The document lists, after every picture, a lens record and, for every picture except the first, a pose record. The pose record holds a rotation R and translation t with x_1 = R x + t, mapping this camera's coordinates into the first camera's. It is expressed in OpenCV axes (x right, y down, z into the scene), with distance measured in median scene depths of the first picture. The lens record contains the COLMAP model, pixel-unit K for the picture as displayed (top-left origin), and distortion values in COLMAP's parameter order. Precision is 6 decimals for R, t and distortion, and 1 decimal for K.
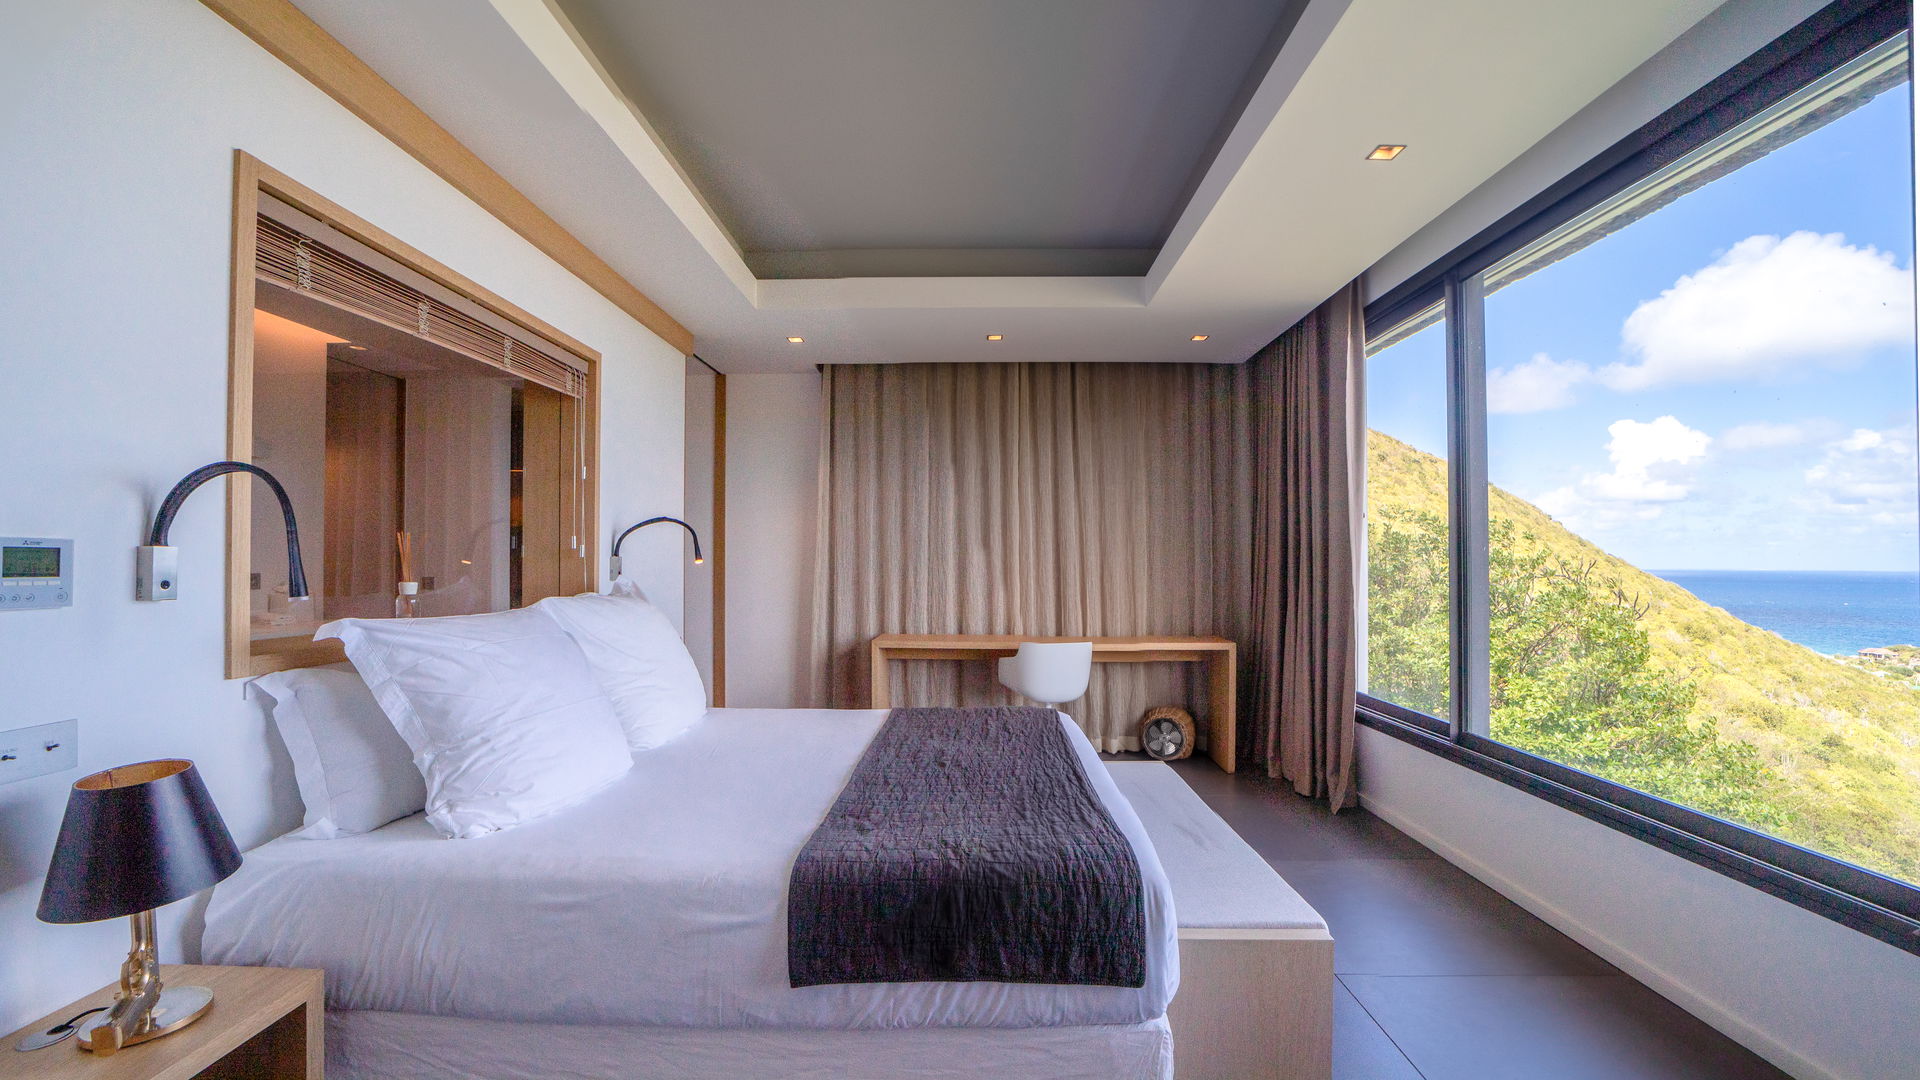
lens RADIAL K [[745.4, 0, 957.9], [0, 745.4, 550.4], [0, 0, 1]] dist [-0.037203, 0.009484]
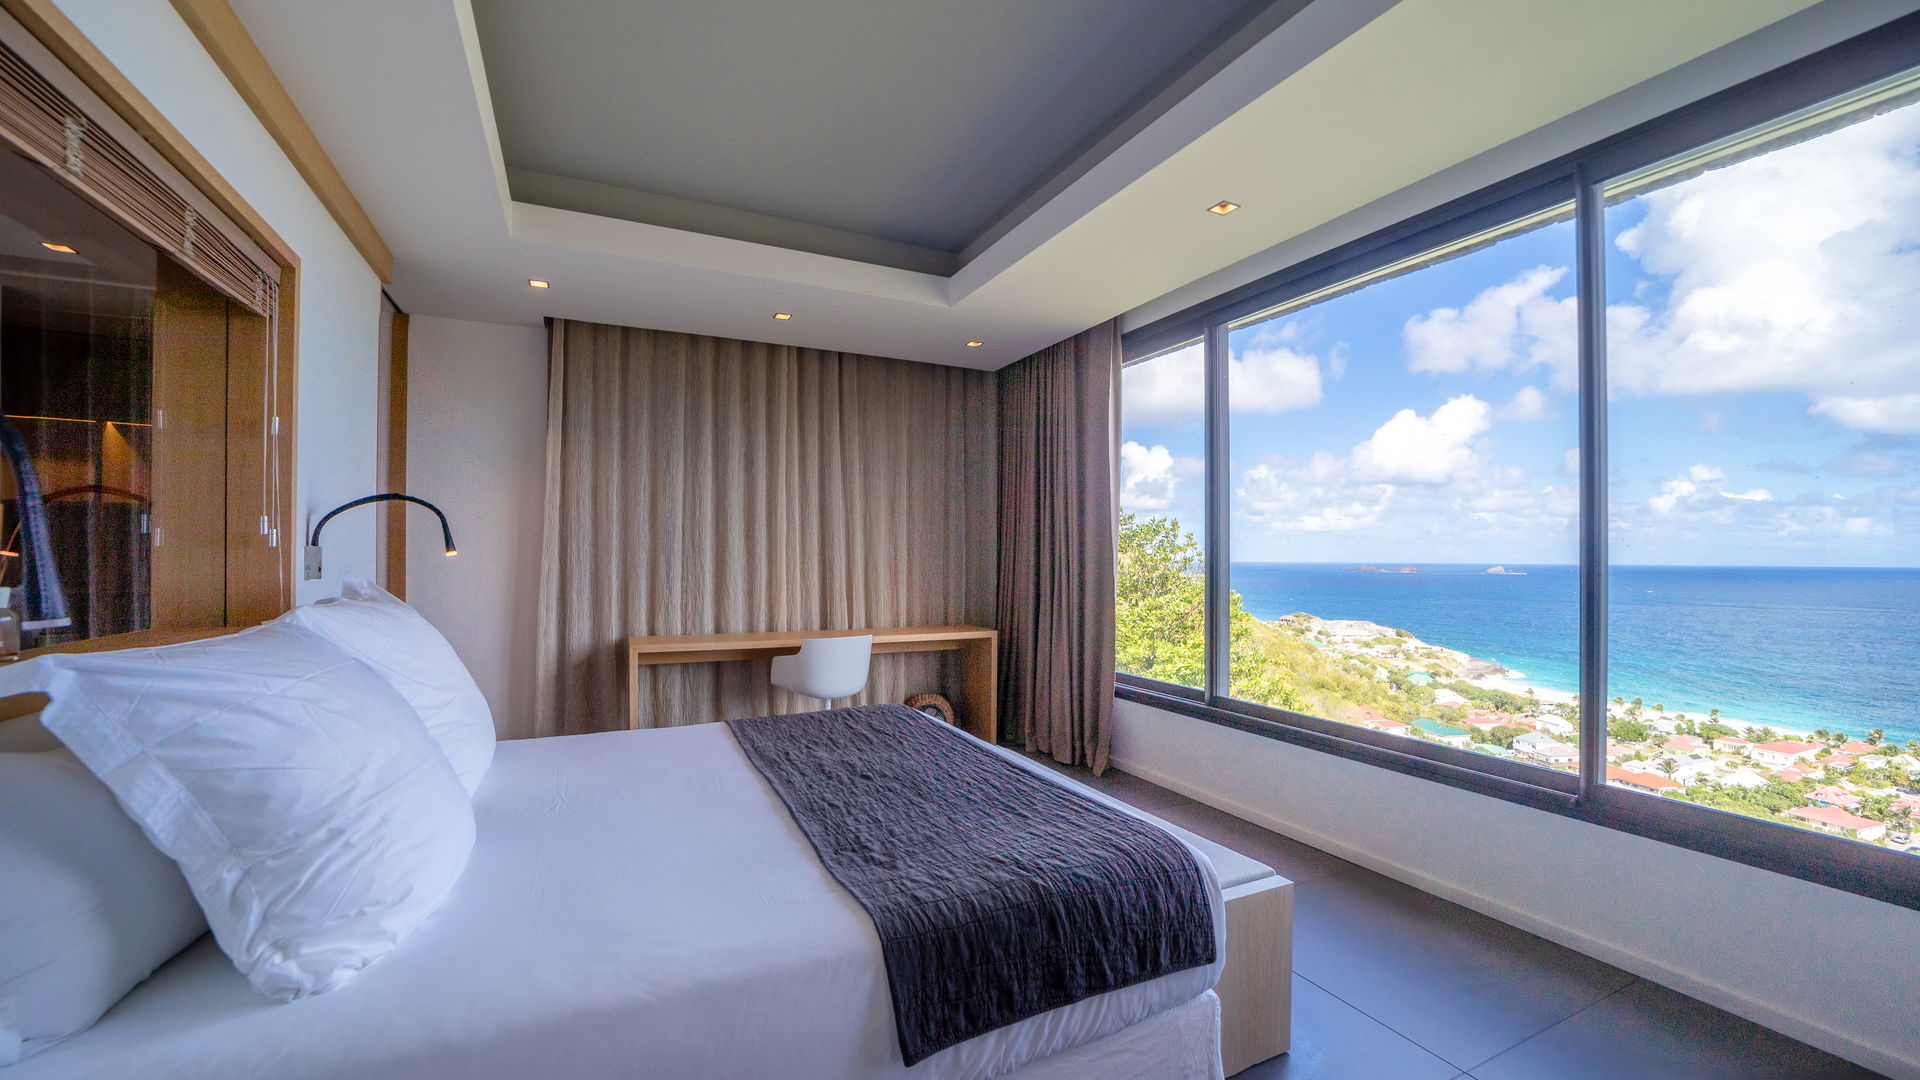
lens RADIAL K [[734.4, 0, 951.9], [0, 734.4, 548.7], [0, 0, 1]] dist [-0.036175, 0.007077]
pose [[0.892962, 0.006999, 0.450078, -0.248348], [-0.010061, 0.999940, 0.004412, 0.001576], [-0.450020, -0.008468, 0.892978, 0.113313]]
